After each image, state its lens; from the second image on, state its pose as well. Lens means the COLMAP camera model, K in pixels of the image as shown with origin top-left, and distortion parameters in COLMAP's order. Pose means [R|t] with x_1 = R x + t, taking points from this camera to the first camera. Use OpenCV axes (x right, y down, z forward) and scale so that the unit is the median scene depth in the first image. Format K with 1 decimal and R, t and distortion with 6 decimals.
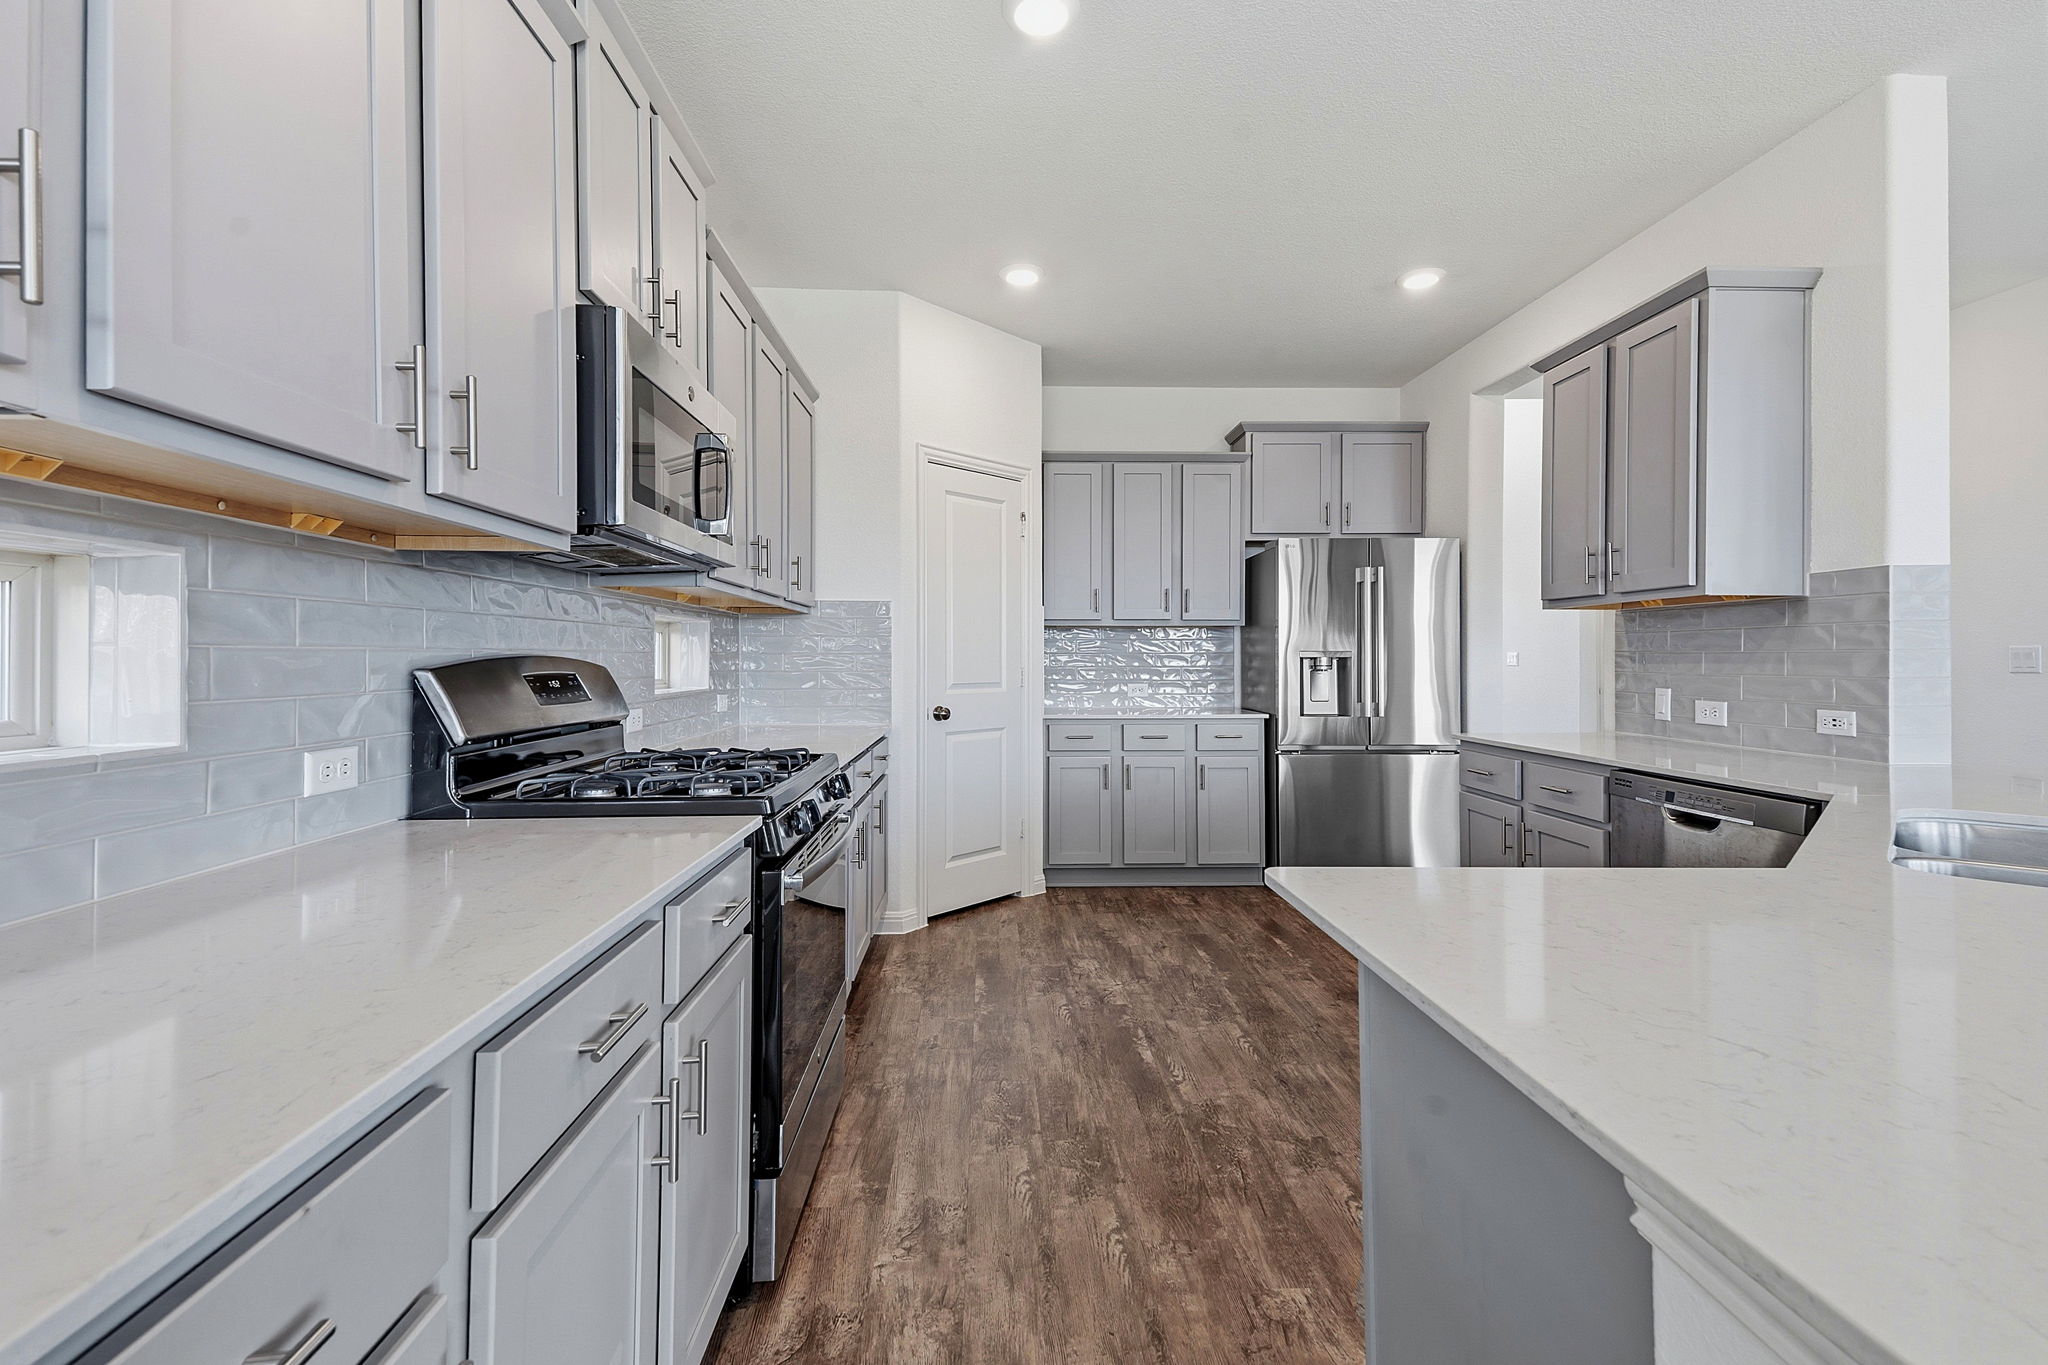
lens RADIAL K [[889.7, 0, 1026.7], [0, 889.7, 660.6], [0, 0, 1]] dist [0.044178, -0.013836]
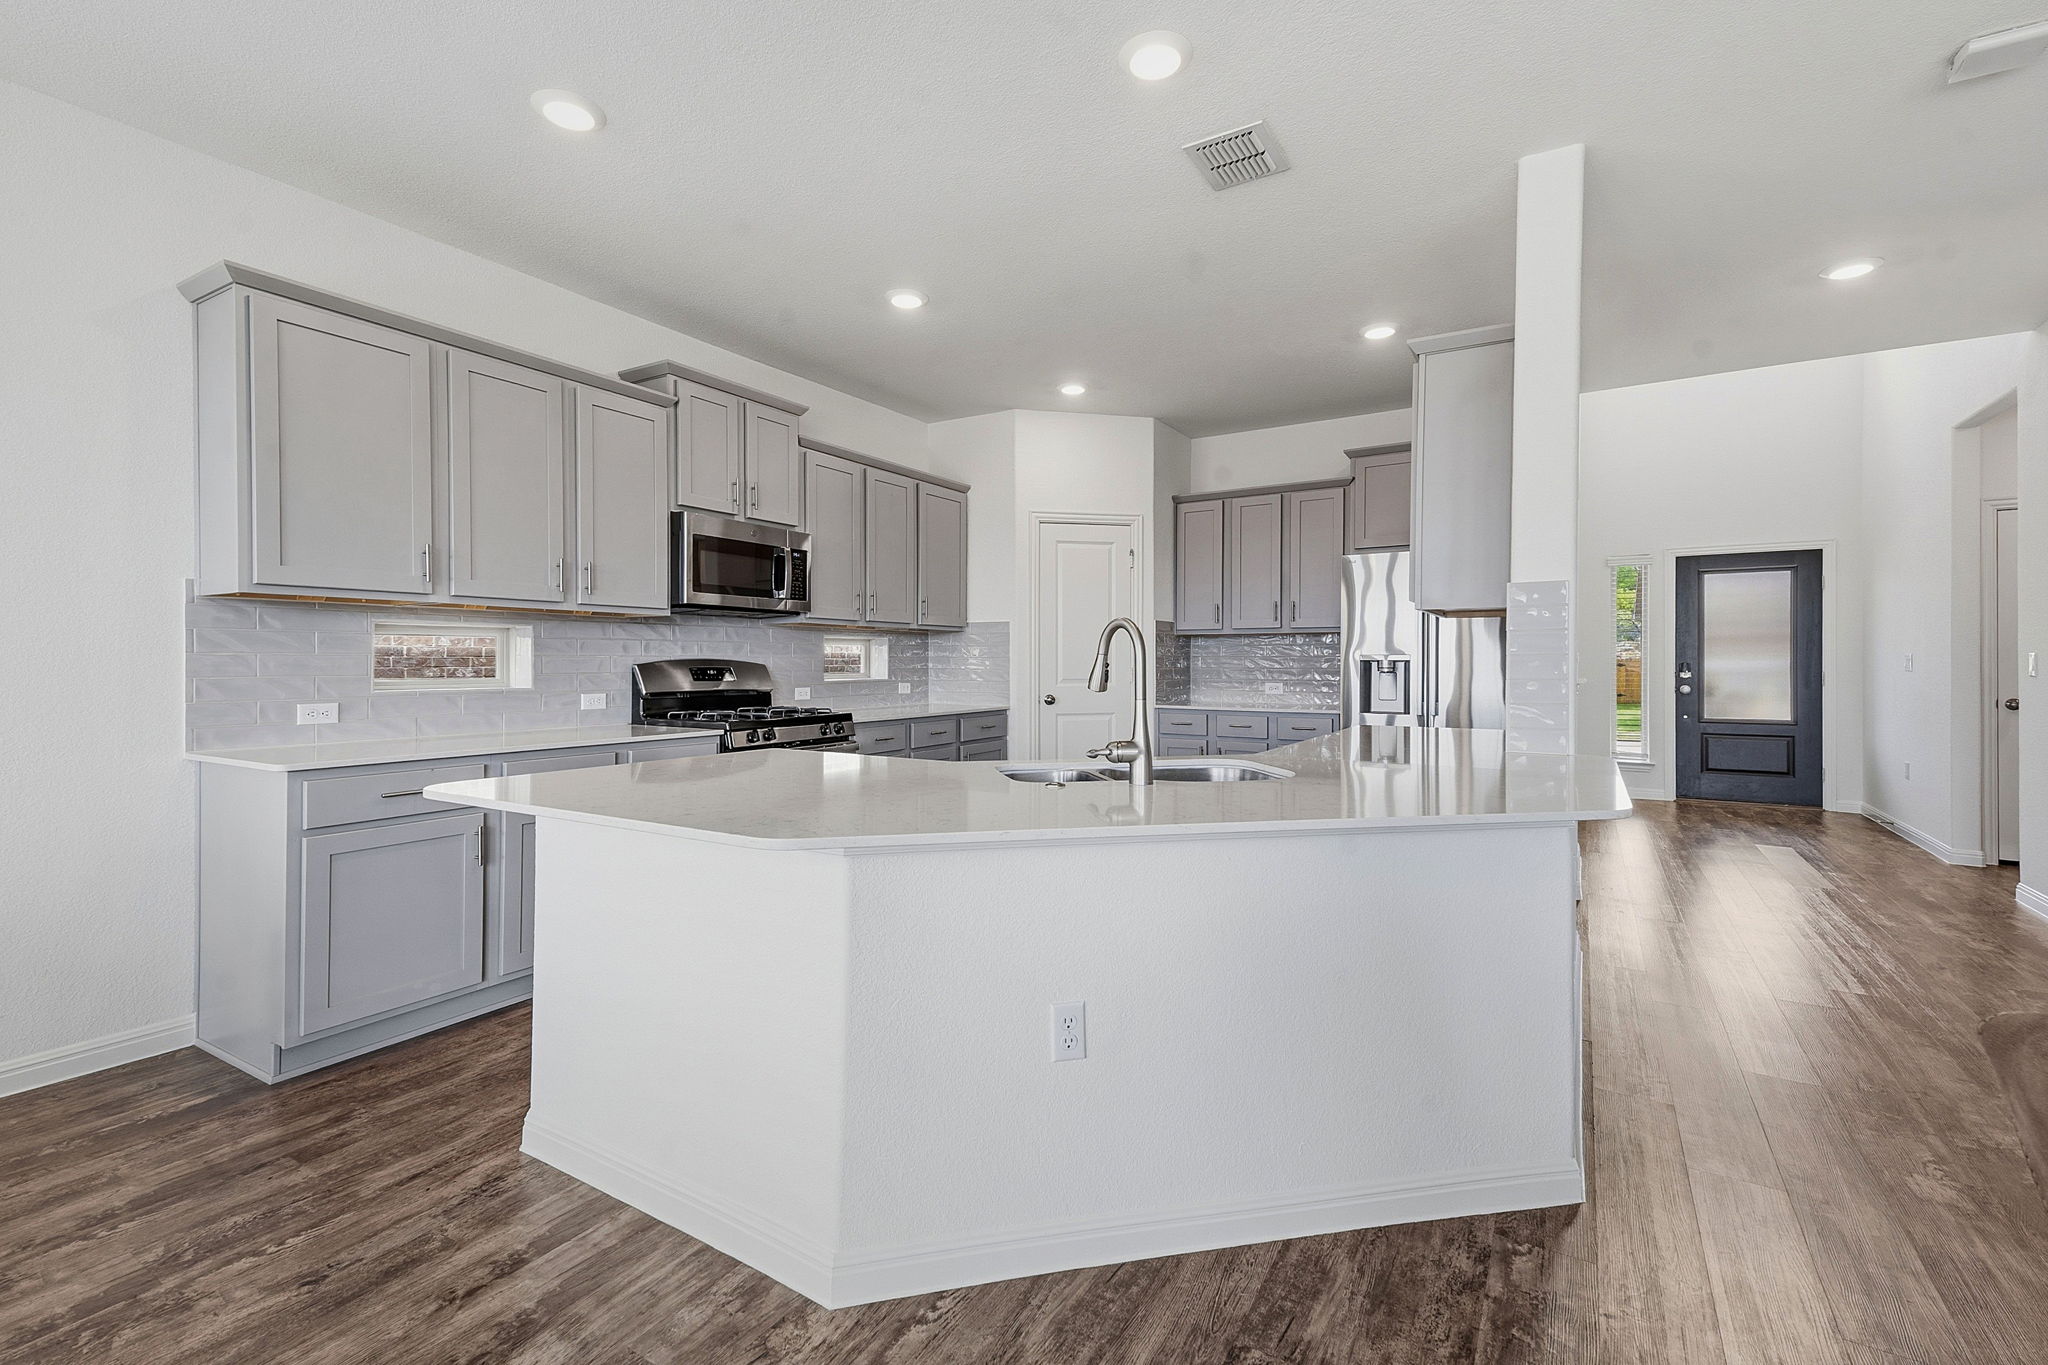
lens RADIAL K [[889.7, 0, 1019.0], [0, 889.7, 654.3], [0, 0, 1]] dist [0.044178, -0.013836]
pose [[0.822459, -0.001685, -0.568821, 0.886599], [-0.003547, 0.999961, -0.008090, -0.001269], [0.568813, 0.008671, 0.822421, -0.244263]]
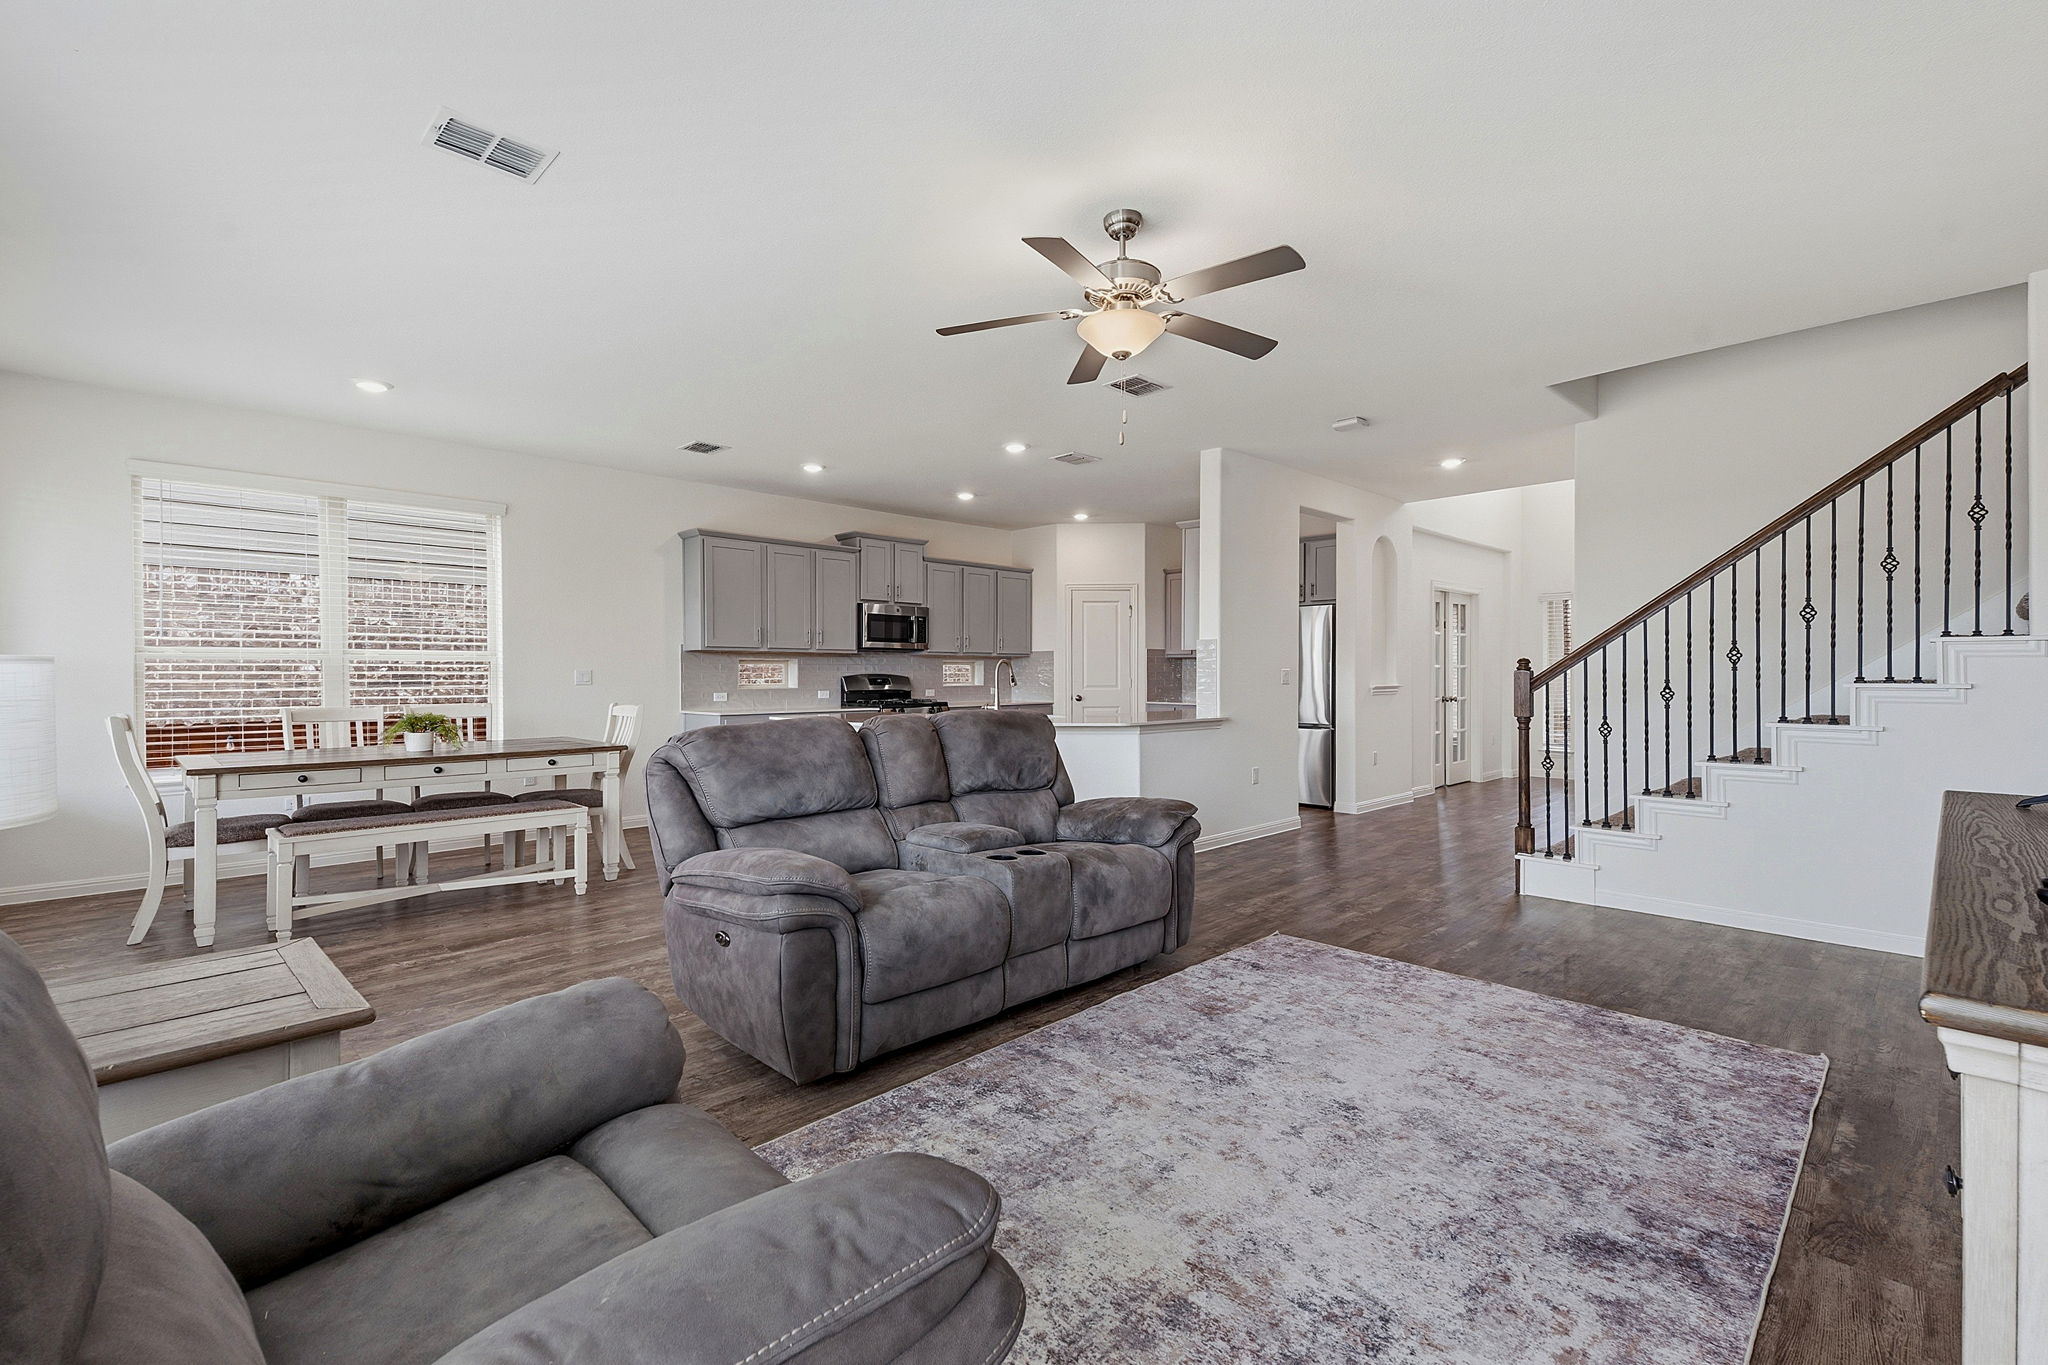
lens RADIAL K [[889.7, 0, 1002.6], [0, 889.7, 673.7], [0, 0, 1]] dist [0.044178, -0.013836]
pose [[0.644560, 0.000580, -0.764553, 2.074679], [-0.002296, 0.999997, -0.001177, -0.002203], [0.764550, 0.002514, 0.644560, -0.864734]]
